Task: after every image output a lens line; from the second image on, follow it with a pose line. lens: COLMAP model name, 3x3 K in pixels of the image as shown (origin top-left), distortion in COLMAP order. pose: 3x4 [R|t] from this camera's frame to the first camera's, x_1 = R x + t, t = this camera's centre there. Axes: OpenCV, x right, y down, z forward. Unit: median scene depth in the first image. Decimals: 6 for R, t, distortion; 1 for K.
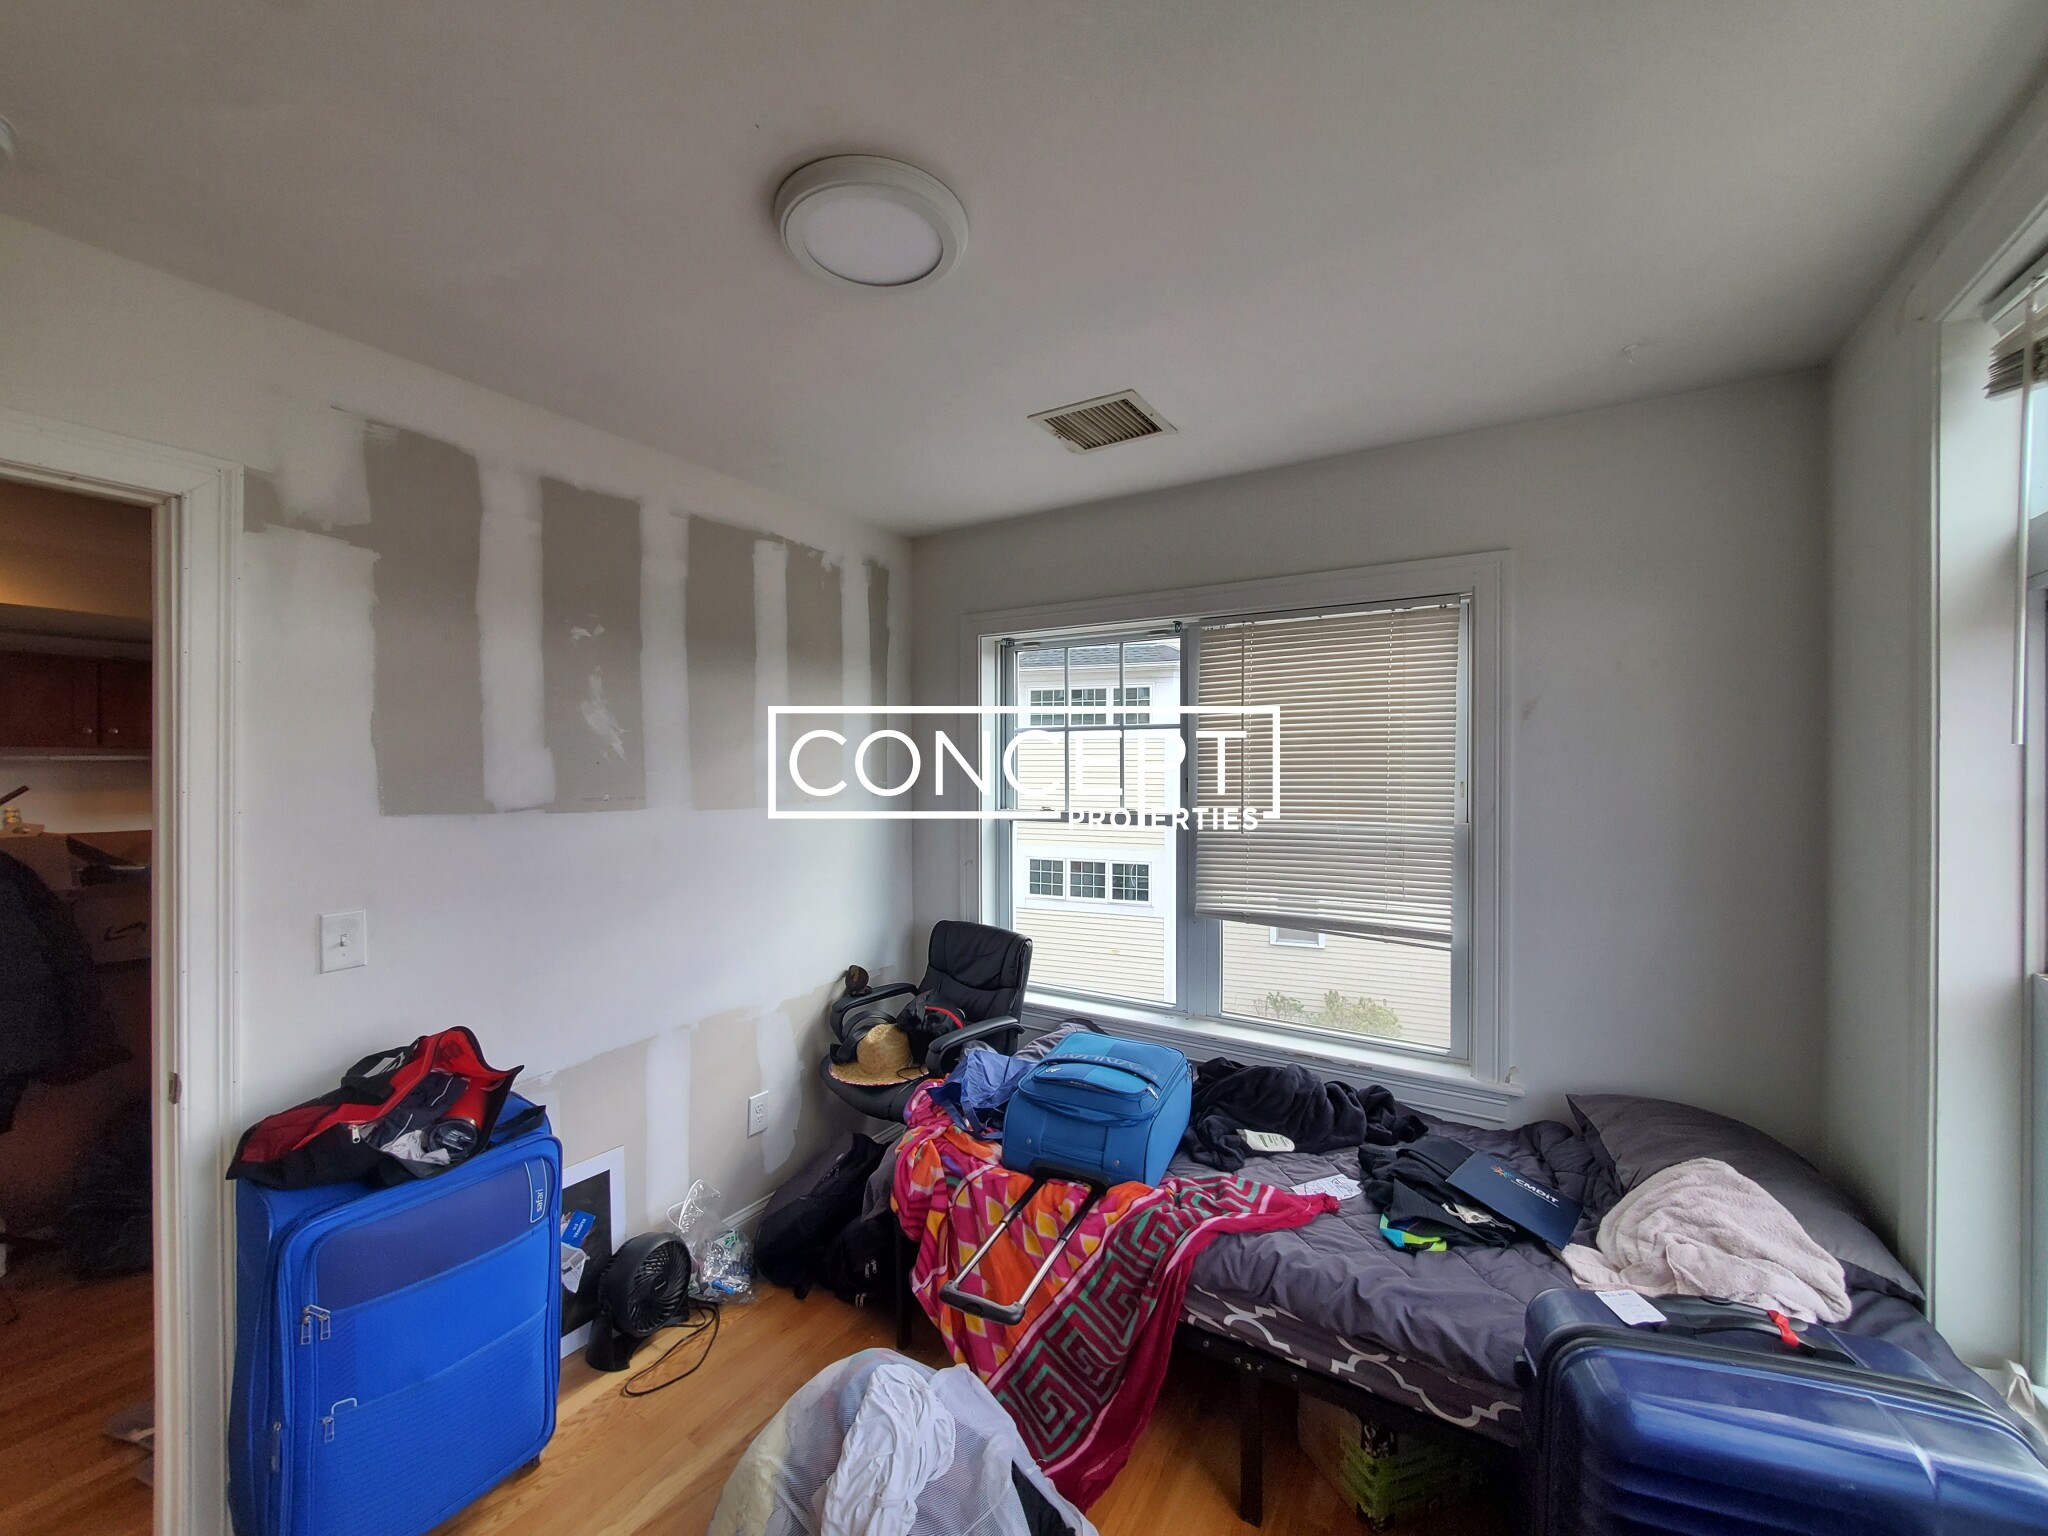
lens RADIAL K [[824.0, 0, 1025.7], [0, 824.0, 774.5], [0, 0, 1]] dist [0.000099, -0.000006]
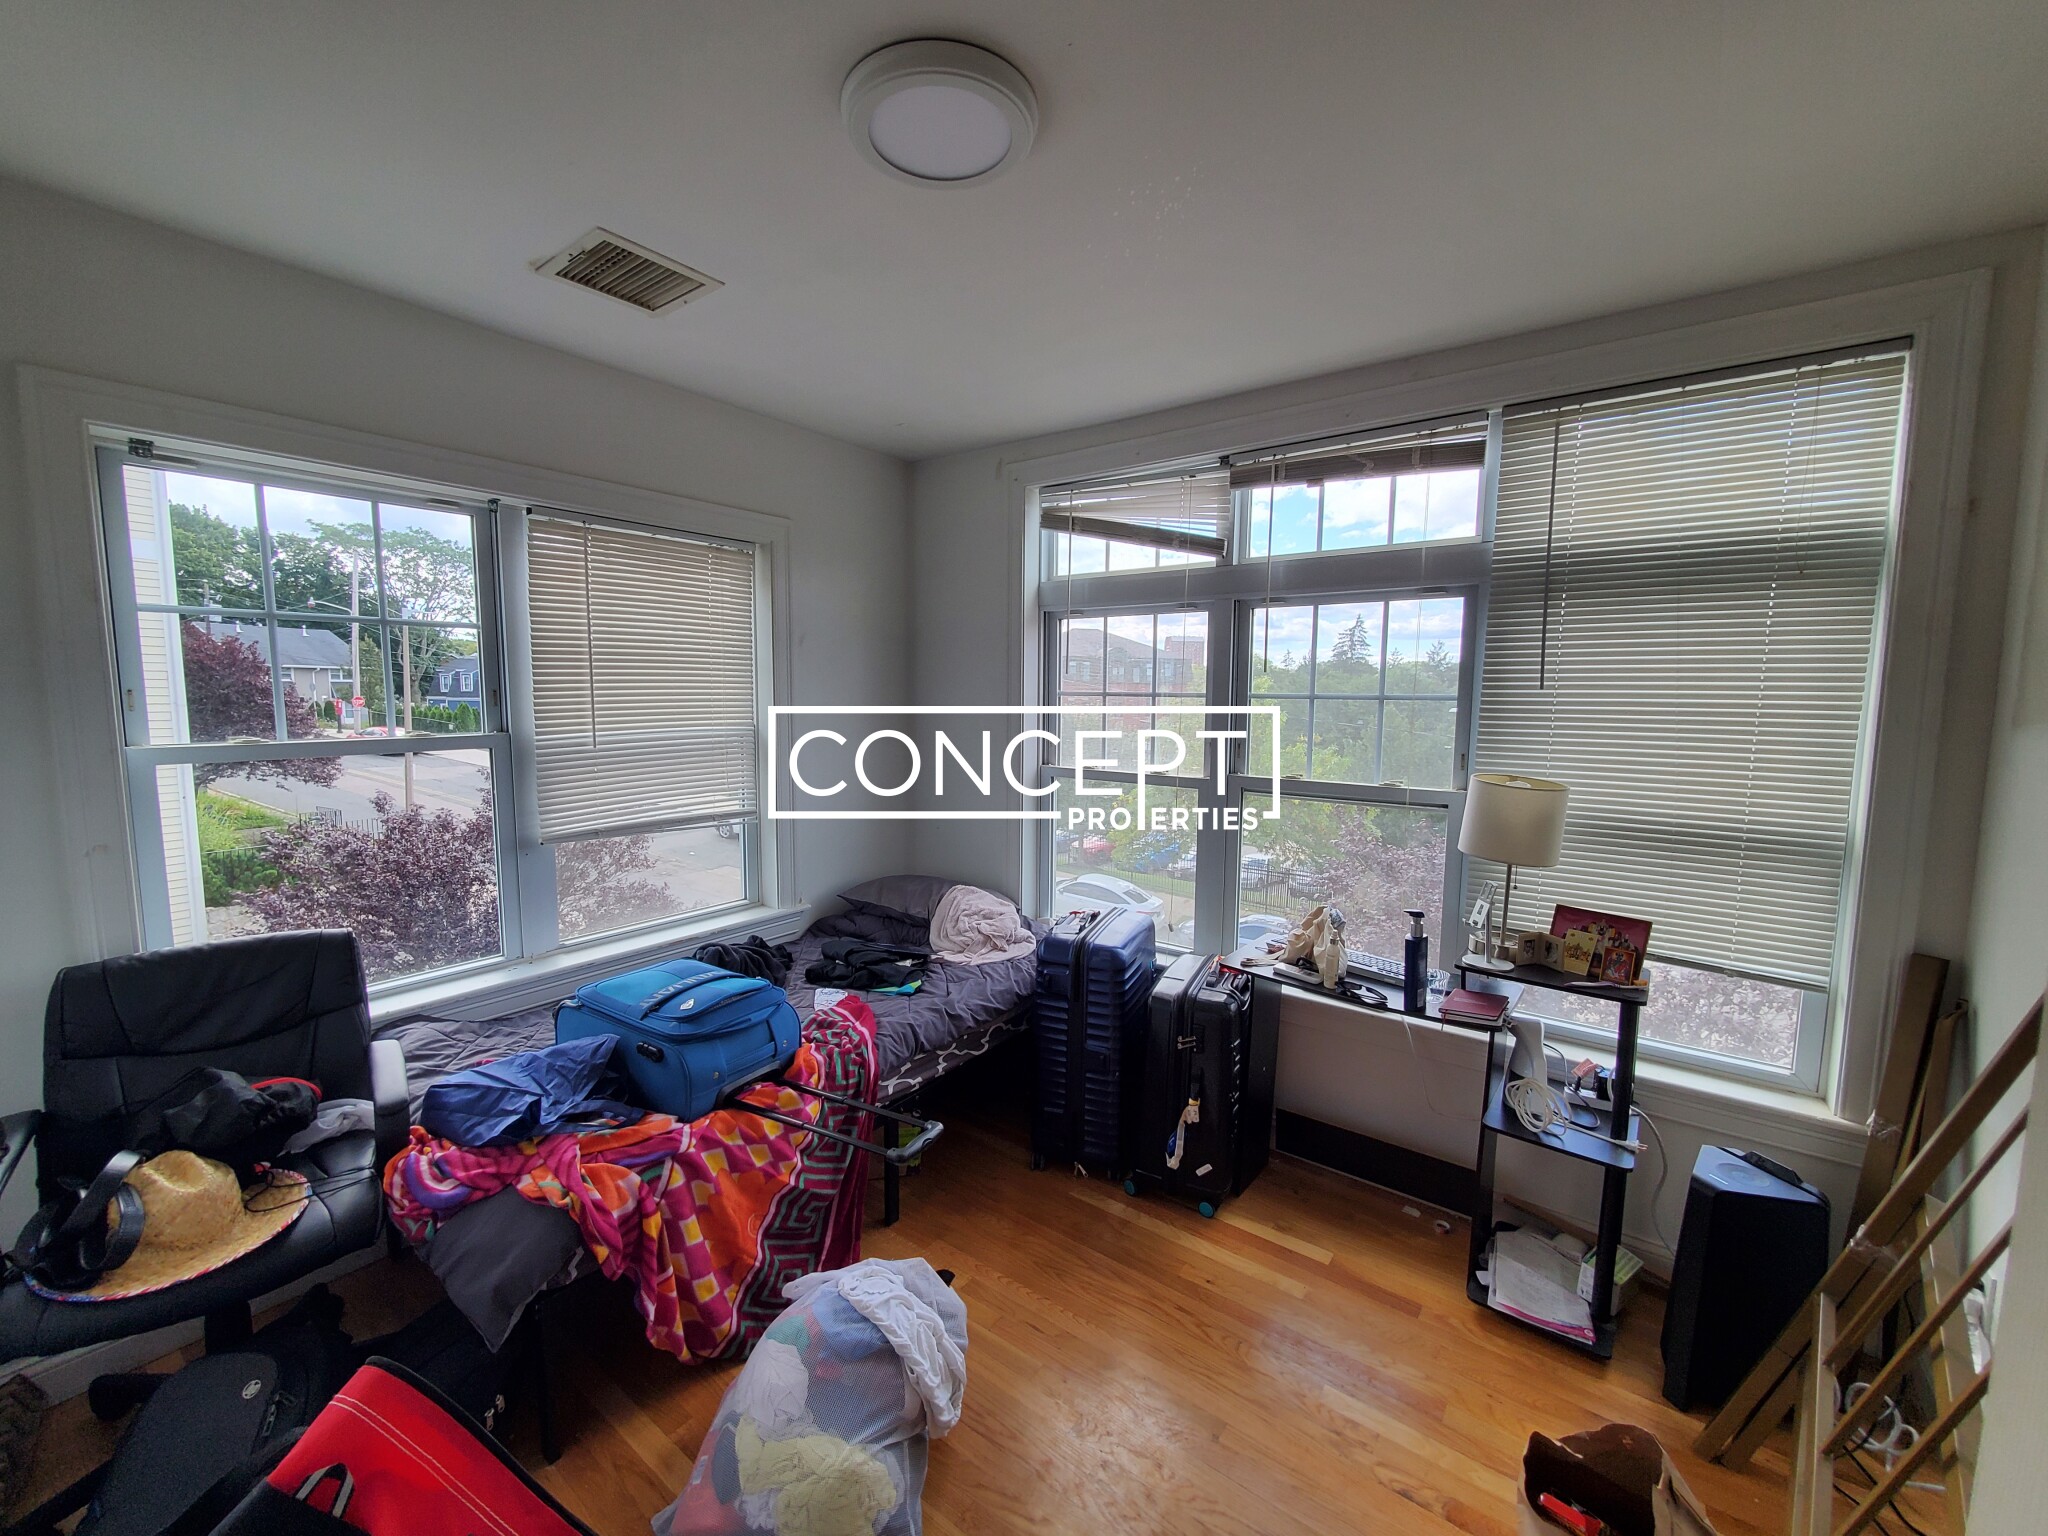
lens RADIAL K [[808.6, 0, 1014.5], [0, 808.6, 764.9], [0, 0, 1]] dist [0.001742, 0.000297]
pose [[0.100909, -0.096920, 0.990164, -0.923582], [-0.001005, 0.995233, 0.097519, 0.000134], [-0.994895, -0.010836, 0.100330, 0.621359]]
